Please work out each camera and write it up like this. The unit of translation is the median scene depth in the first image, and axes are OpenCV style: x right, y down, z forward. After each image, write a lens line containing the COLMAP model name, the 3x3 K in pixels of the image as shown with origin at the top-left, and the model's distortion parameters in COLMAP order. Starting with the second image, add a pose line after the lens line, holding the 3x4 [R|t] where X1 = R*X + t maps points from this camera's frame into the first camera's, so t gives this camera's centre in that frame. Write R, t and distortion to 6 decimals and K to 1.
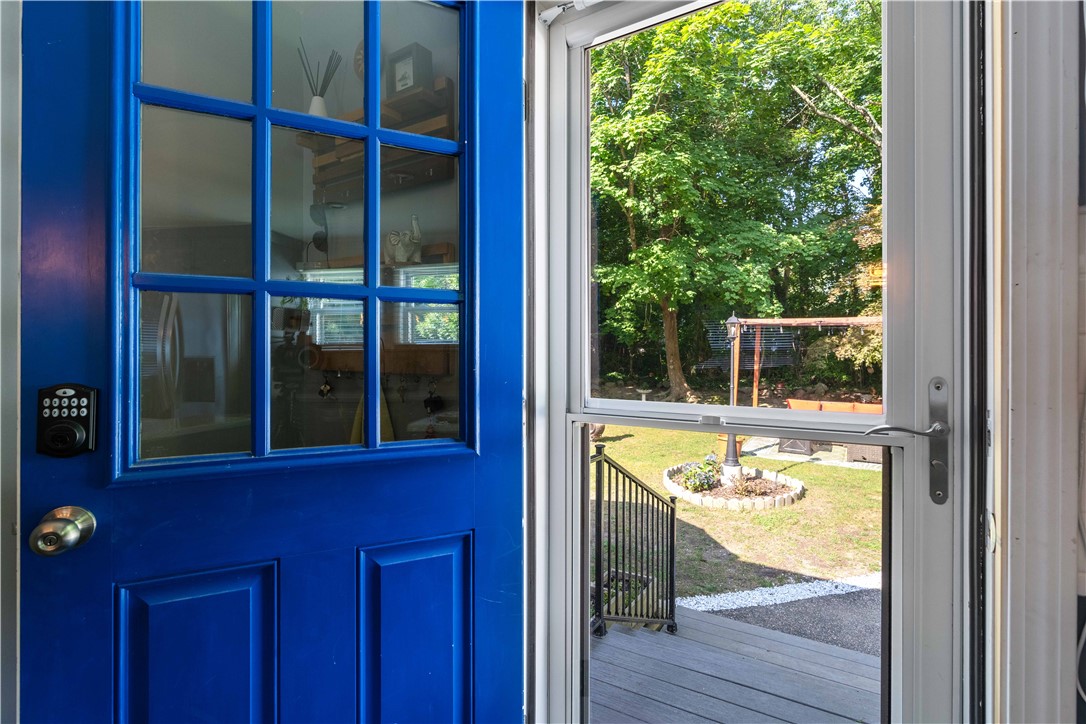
lens RADIAL K [[502.5, 0, 534.0], [0, 502.5, 357.3], [0, 0, 1]] dist [-0.001762, 0.000824]
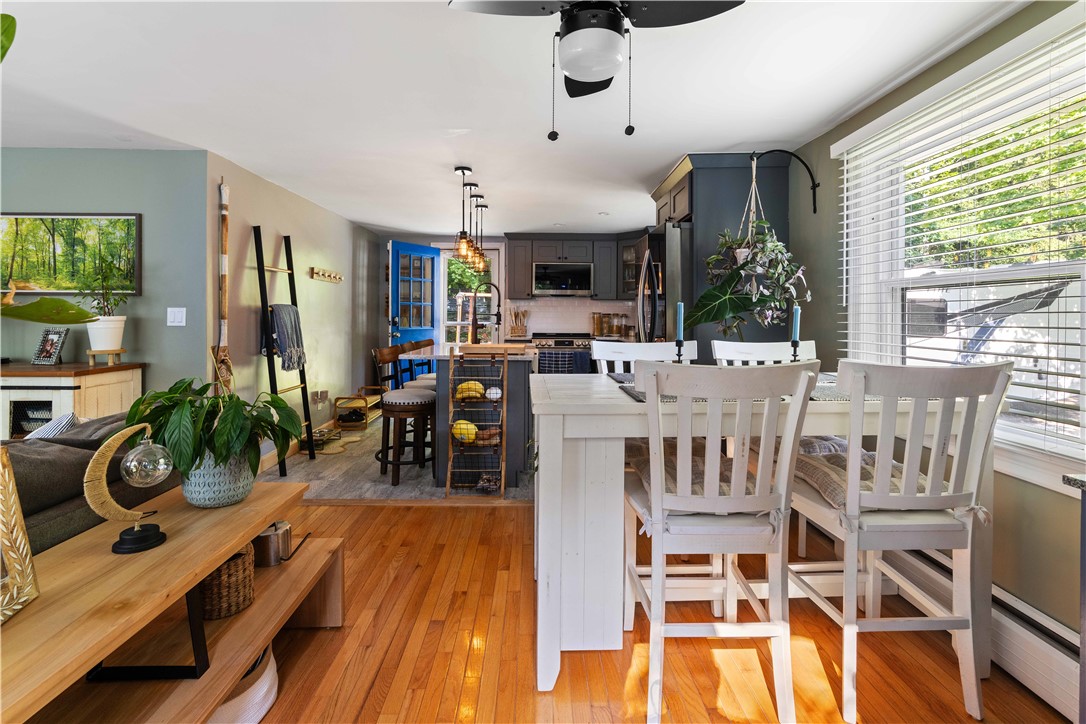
lens RADIAL K [[502.5, 0, 540.3], [0, 502.5, 315.9], [0, 0, 1]] dist [-0.001762, 0.000824]
pose [[0.846089, 0.001908, 0.533039, -0.254096], [-0.000640, 0.999997, -0.002563, 0.004589], [-0.533042, 0.001828, 0.846087, -0.541095]]
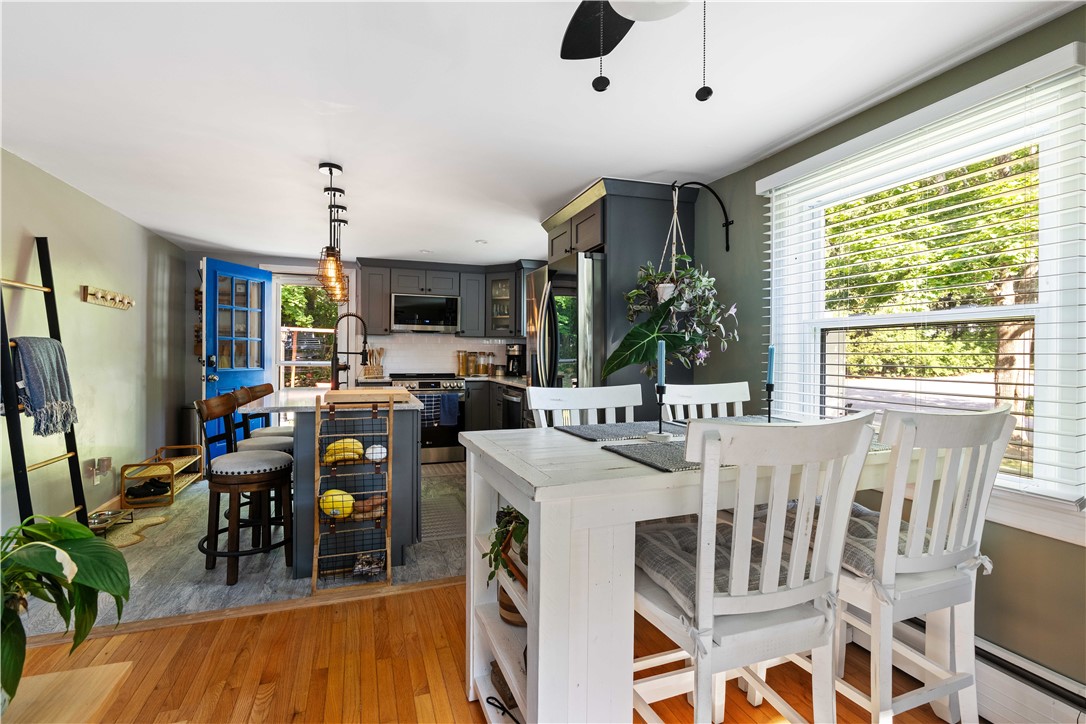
lens RADIAL K [[502.5, 0, 540.2], [0, 502.5, 355.9], [0, 0, 1]] dist [-0.001762, 0.000824]
pose [[0.626424, -0.000218, 0.779482, -0.254755], [-0.001676, 0.999997, 0.001626, 0.003552], [-0.779480, -0.002325, 0.626422, -0.475372]]
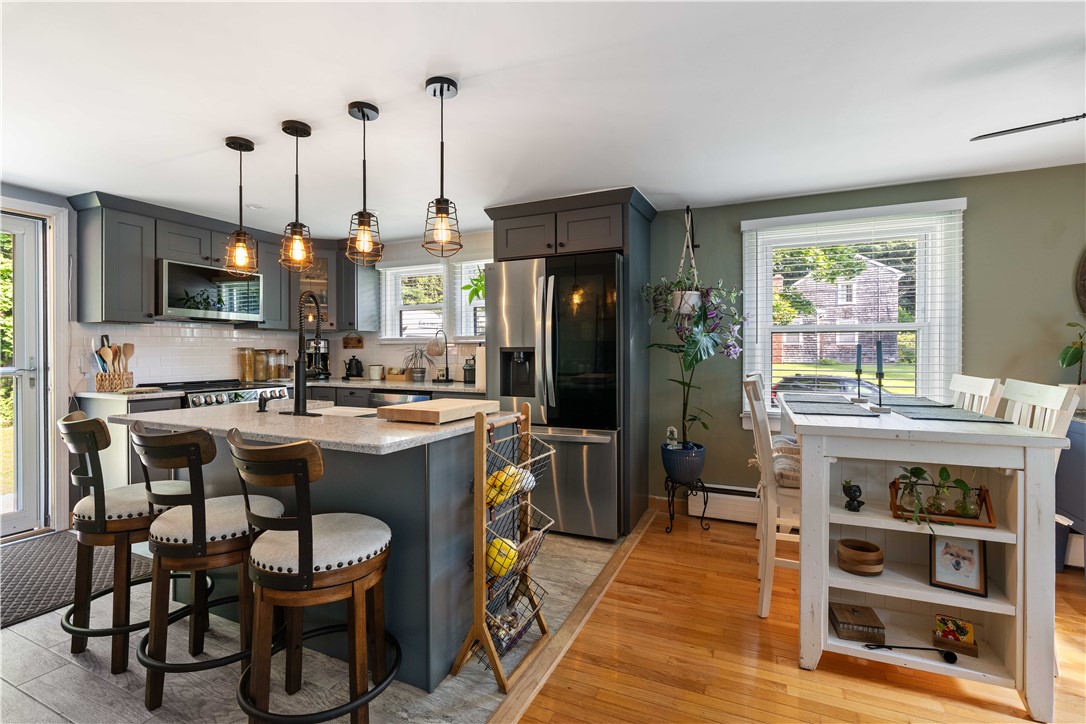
lens RADIAL K [[502.5, 0, 540.9], [0, 502.5, 356.3], [0, 0, 1]] dist [-0.001762, 0.000824]
pose [[-0.098306, -0.012692, 0.995075, -0.309197], [0.001943, 0.999914, 0.012946, 0.000773], [-0.995154, 0.003206, -0.098273, -0.227509]]
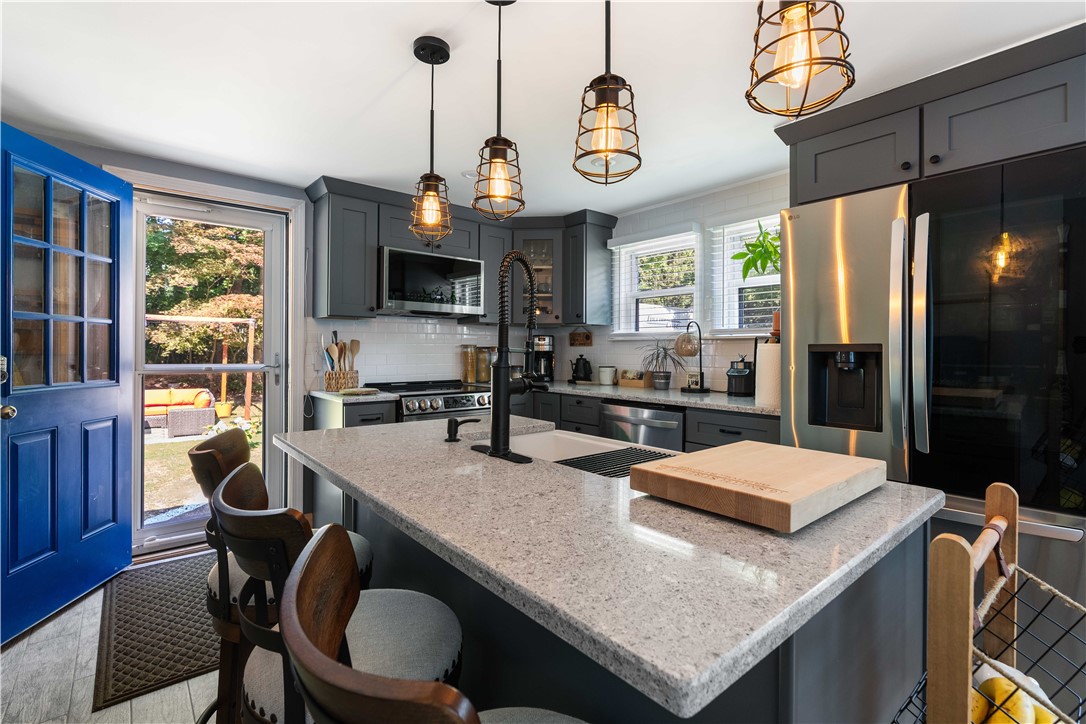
lens RADIAL K [[502.5, 0, 548.5], [0, 502.5, 352.7], [0, 0, 1]] dist [-0.001762, 0.000824]
pose [[0.314731, -0.007866, 0.949148, -0.197557], [-0.002089, 0.999958, 0.008979, 0.000954], [-0.949179, -0.004809, 0.314701, -0.196767]]
